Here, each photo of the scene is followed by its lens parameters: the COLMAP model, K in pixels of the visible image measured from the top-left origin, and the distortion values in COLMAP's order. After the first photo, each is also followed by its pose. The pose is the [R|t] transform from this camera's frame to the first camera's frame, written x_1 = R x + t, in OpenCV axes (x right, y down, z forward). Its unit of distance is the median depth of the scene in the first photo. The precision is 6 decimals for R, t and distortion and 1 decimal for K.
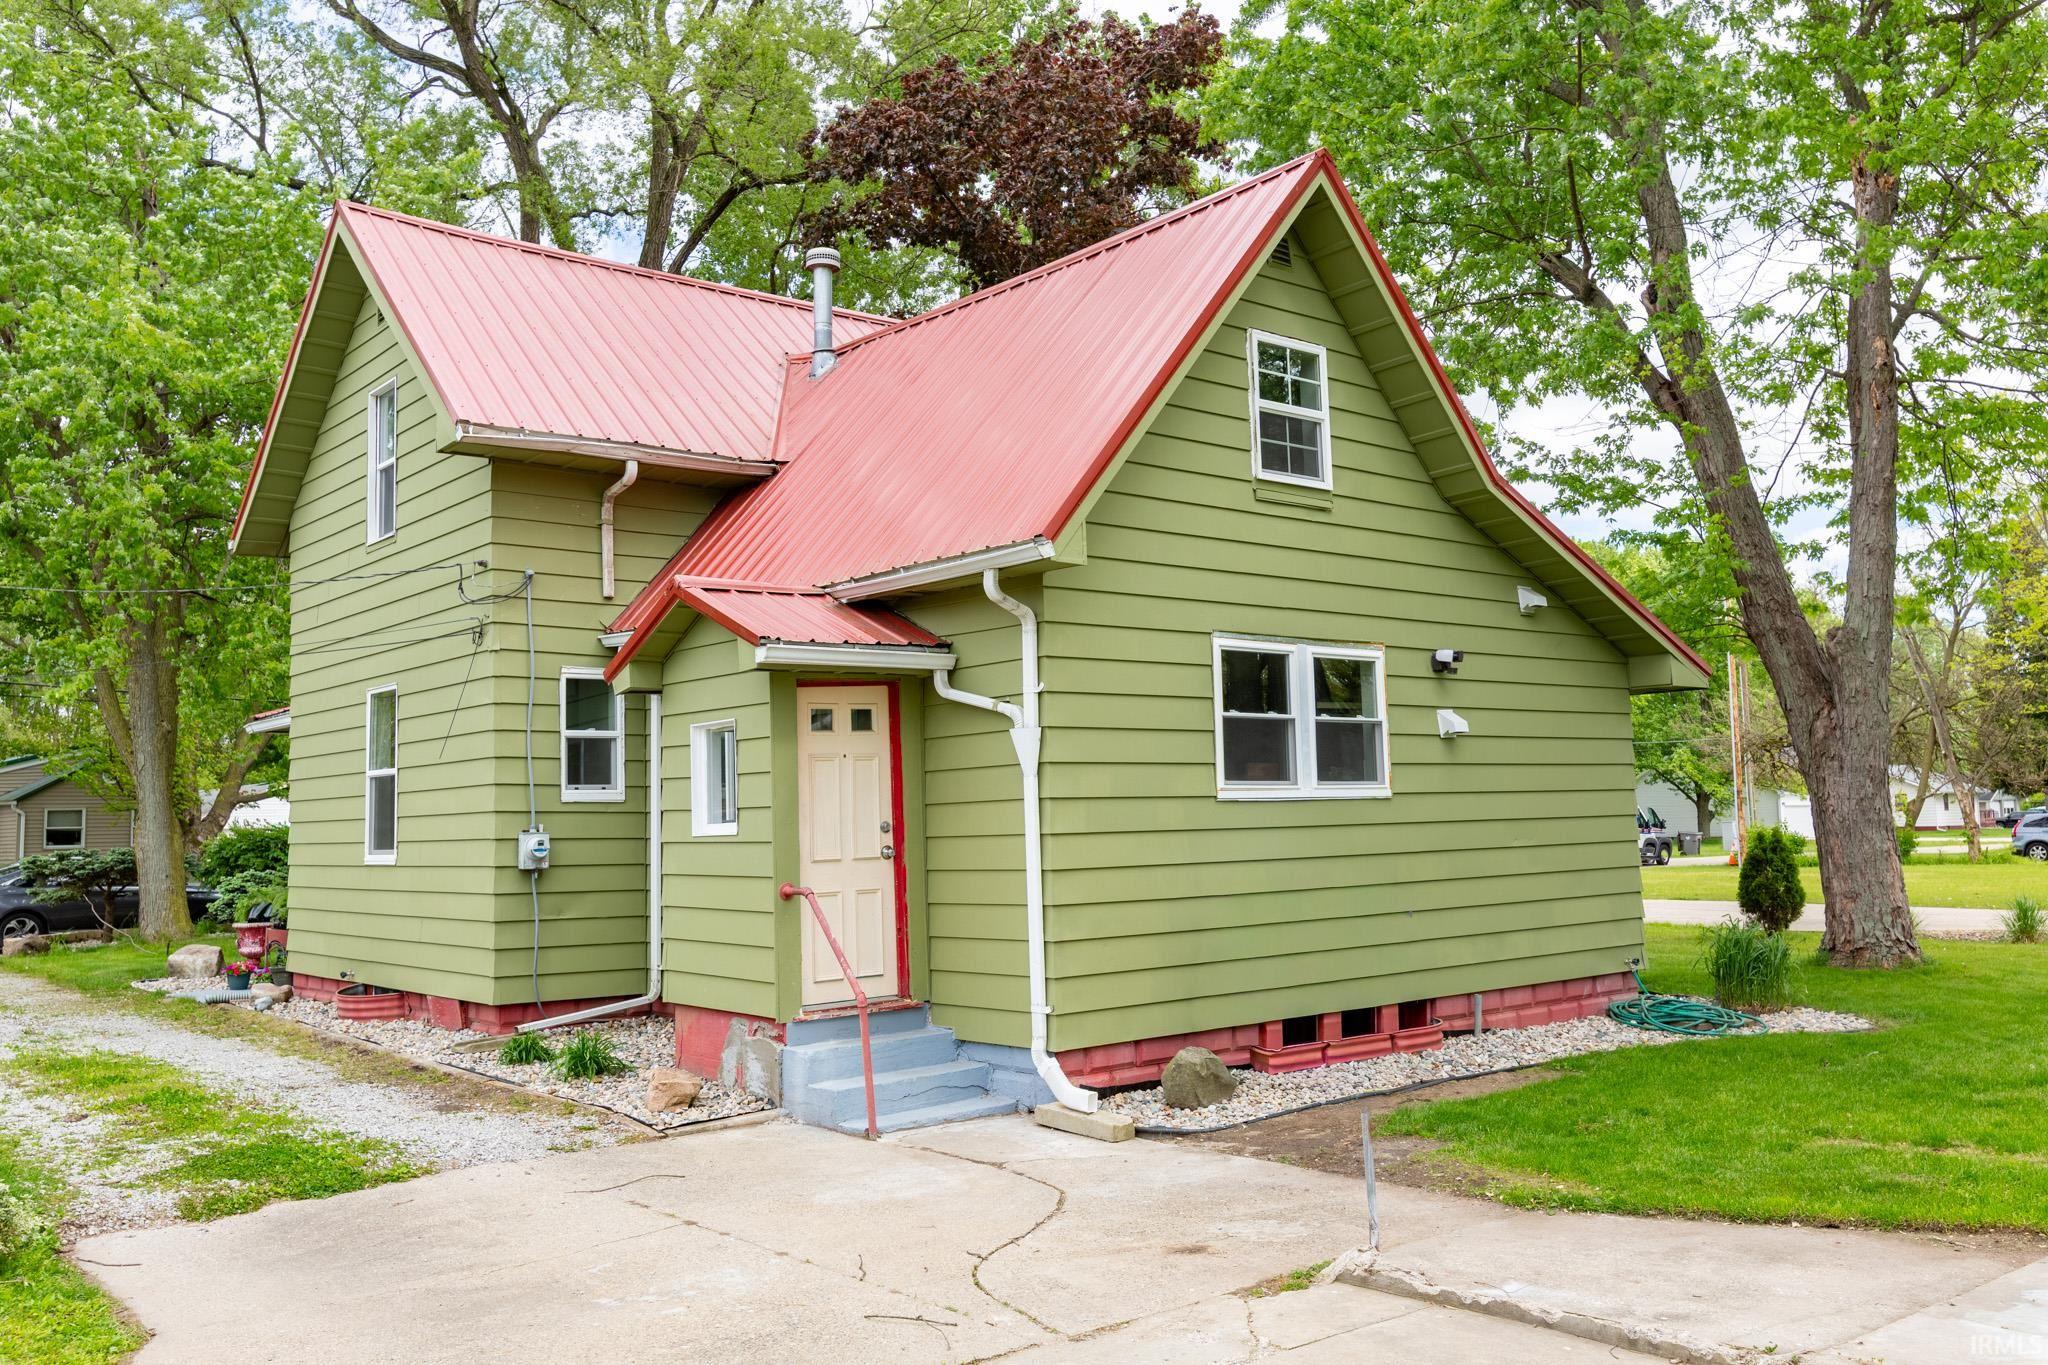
lens RADIAL K [[1705.1, 0, 1035.5], [0, 1705.1, 661.1], [0, 0, 1]] dist [0.005391, 0.005476]
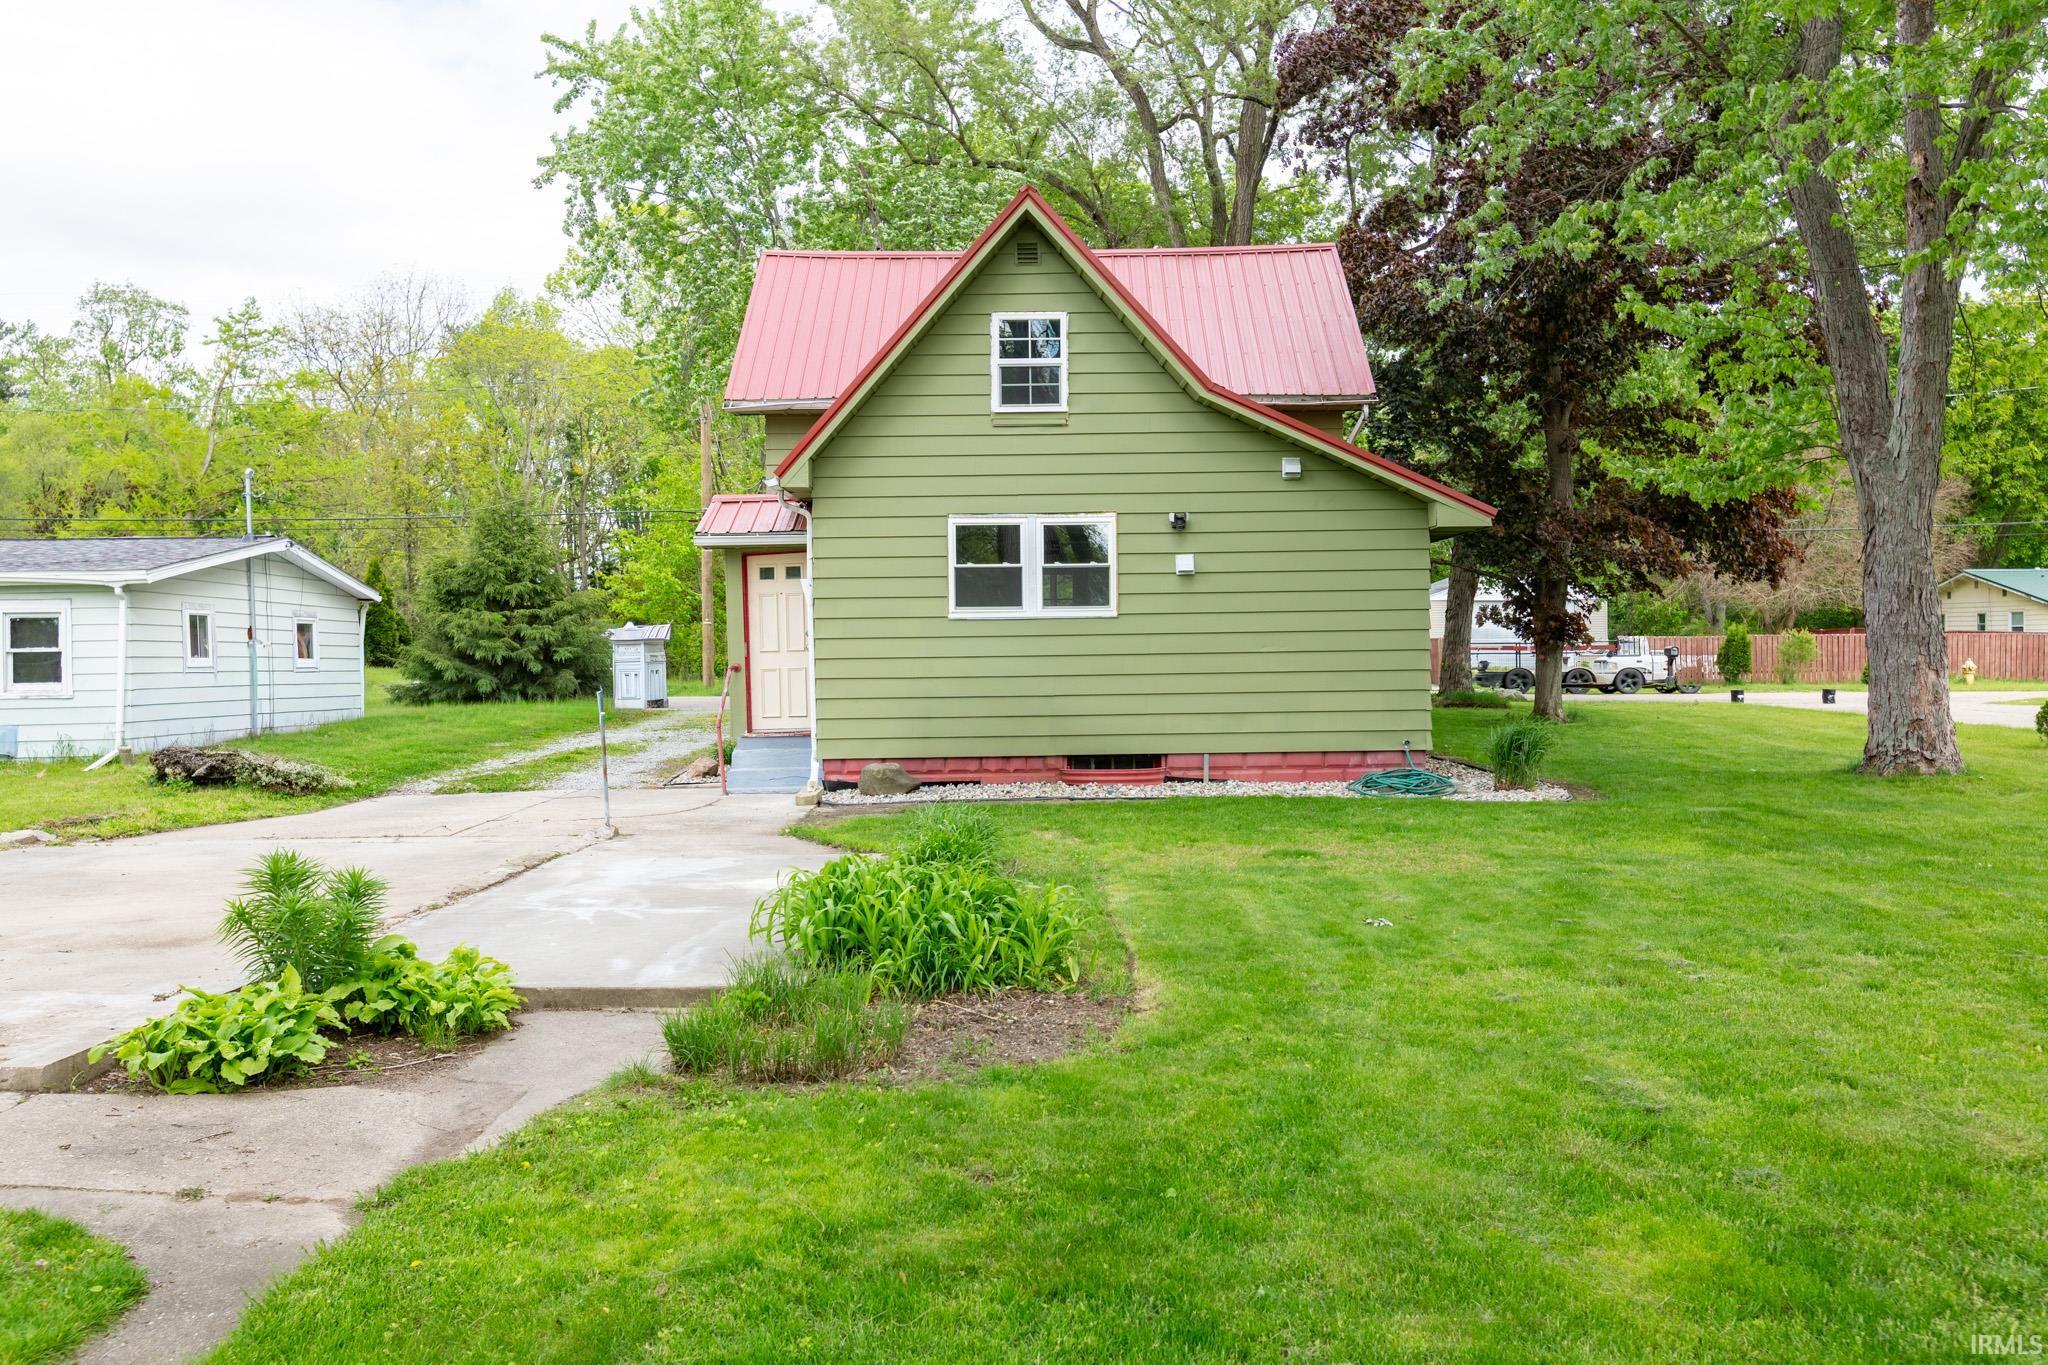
lens RADIAL K [[1746.2, 0, 1042.6], [0, 1746.2, 654.9], [0, 0, 1]] dist [0.004500, 0.003194]
pose [[0.771893, 0.018473, -0.635484, 1.088409], [0.053928, 0.994073, 0.094400, -0.032589], [0.633461, -0.107137, 0.766321, -0.197670]]
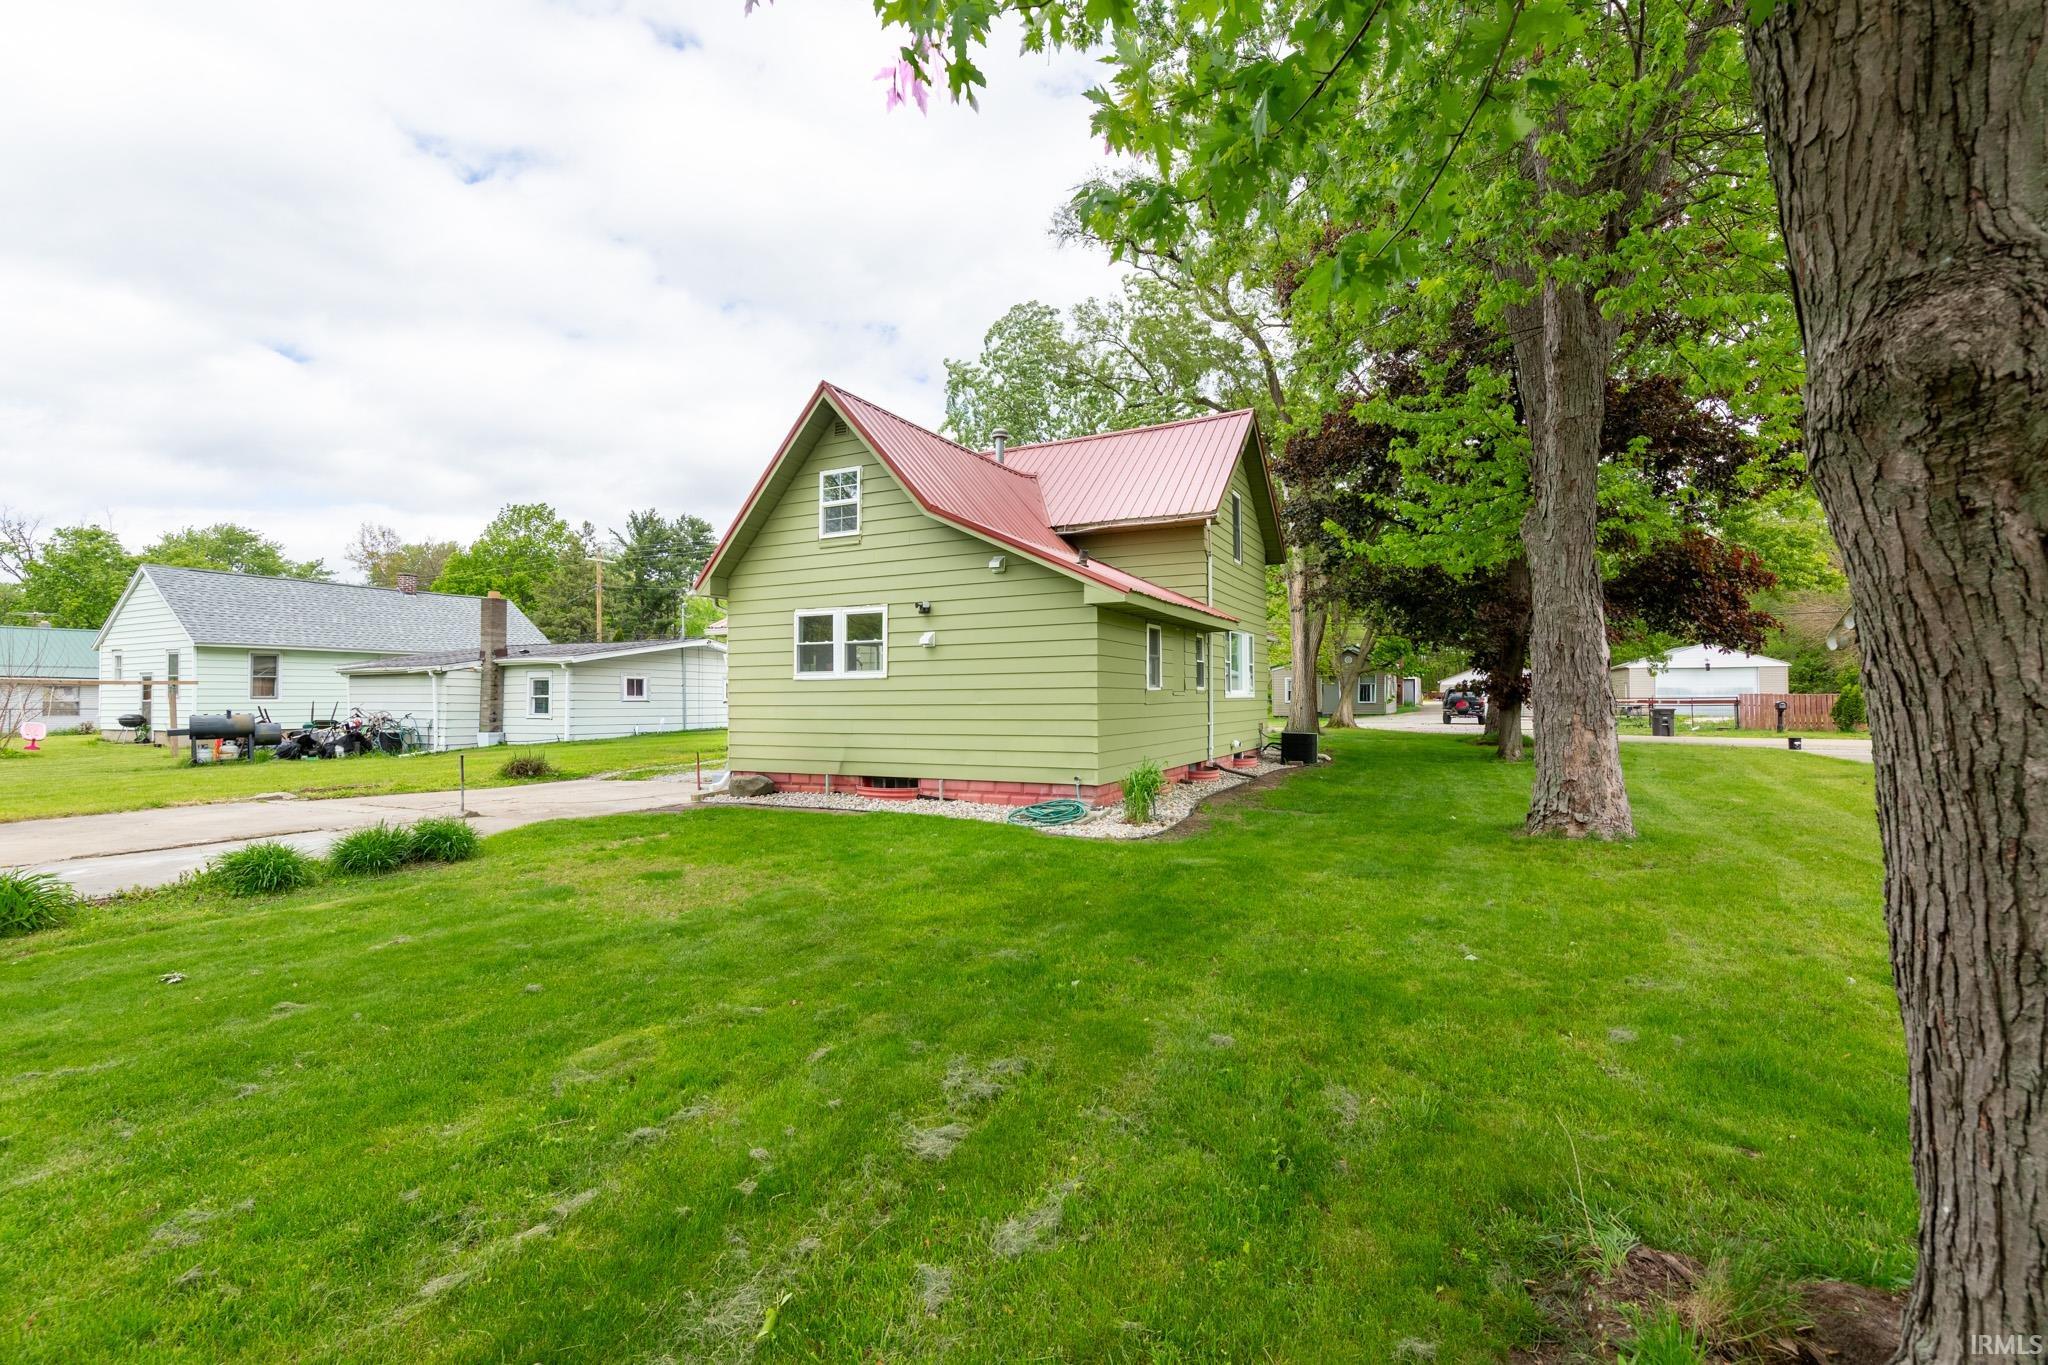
lens RADIAL K [[893.6, 0, 1025.4], [0, 893.6, 667.1], [0, 0, 1]] dist [0.005627, -0.000036]
pose [[0.389131, -0.010354, -0.921124, 1.232588], [0.082524, 0.996308, 0.023664, 0.053737], [0.917478, -0.085223, 0.388549, 0.714379]]
